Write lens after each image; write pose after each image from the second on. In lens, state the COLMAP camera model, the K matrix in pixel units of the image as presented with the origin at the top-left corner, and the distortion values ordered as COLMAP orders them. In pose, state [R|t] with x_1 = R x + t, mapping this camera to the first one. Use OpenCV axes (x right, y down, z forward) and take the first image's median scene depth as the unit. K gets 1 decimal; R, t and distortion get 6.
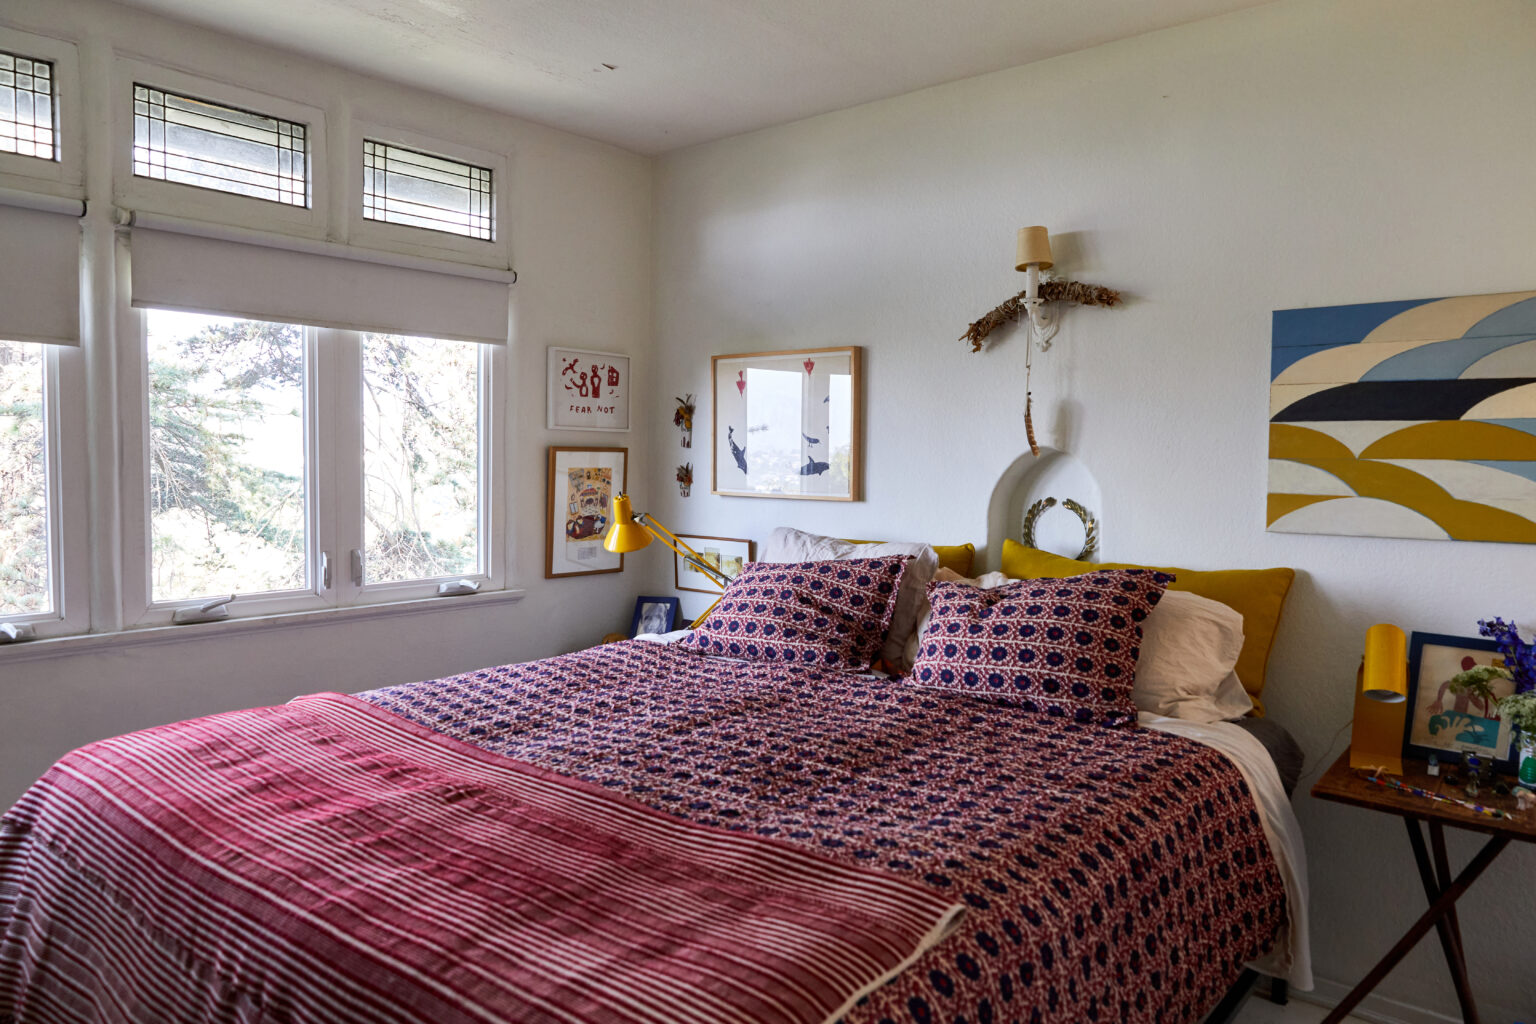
lens RADIAL K [[1059.7, 0, 768.0], [0, 1059.7, 512.0], [0, 0, 1]] dist [0.000437, -0.000444]
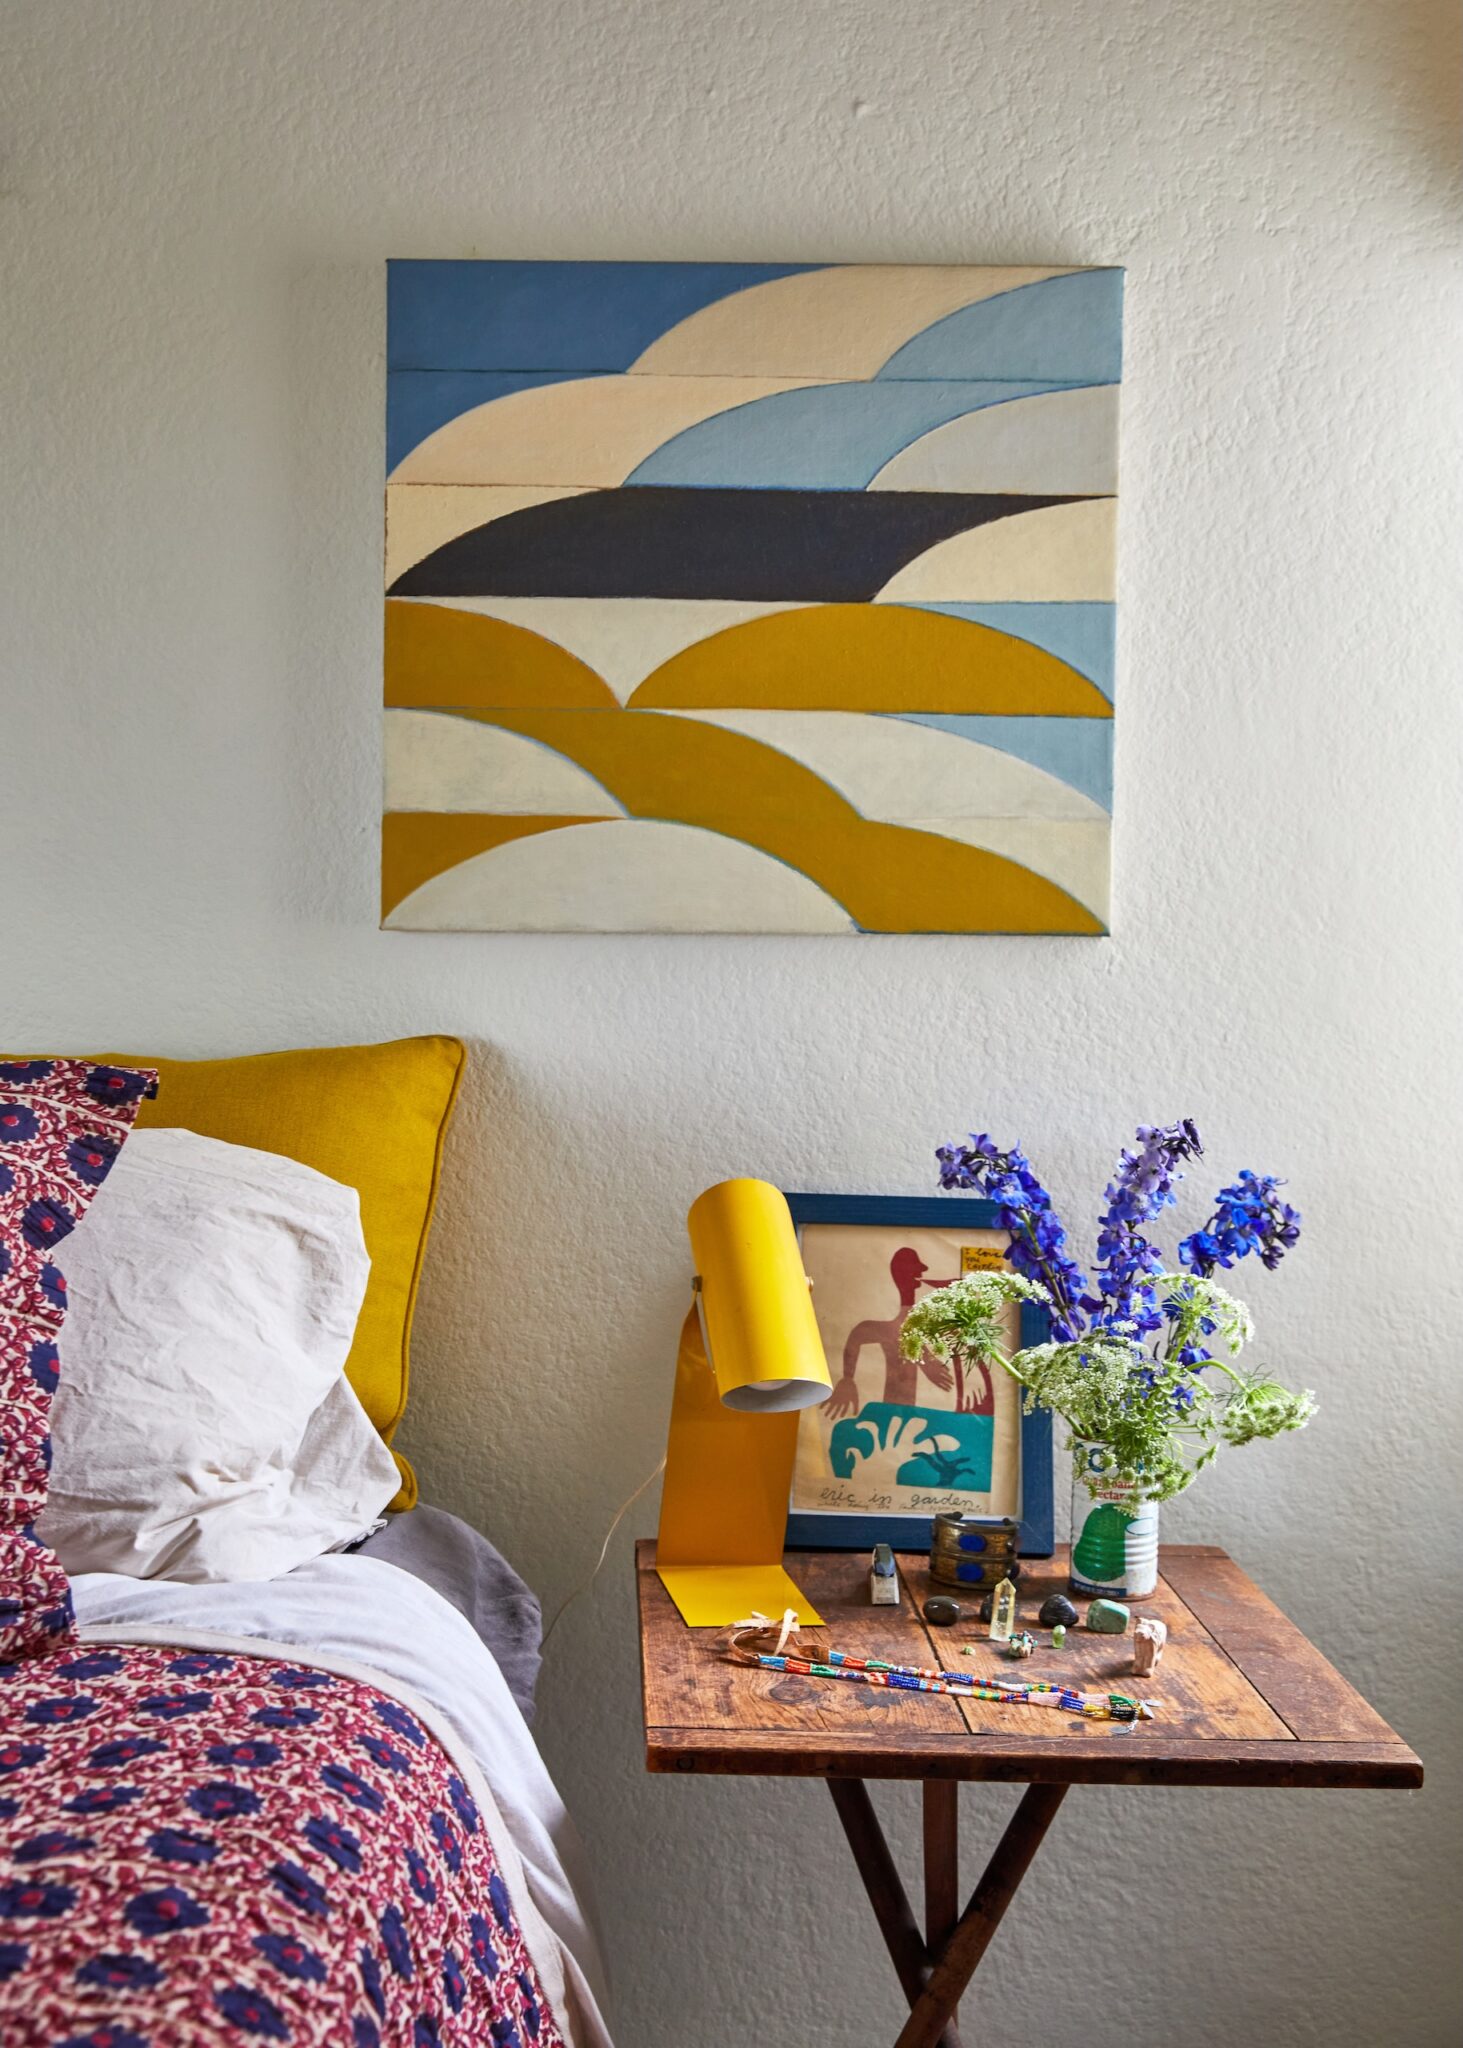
lens RADIAL K [[2328.3, 0, 731.3], [0, 2328.3, 932.4], [0, 0, 1]] dist [0.015896, 0.015593]
pose [[0.758757, -0.017130, 0.651149, 0.090243], [0.028647, 0.999564, -0.007086, 0.030762], [-0.650744, 0.024030, 0.758917, 0.422655]]
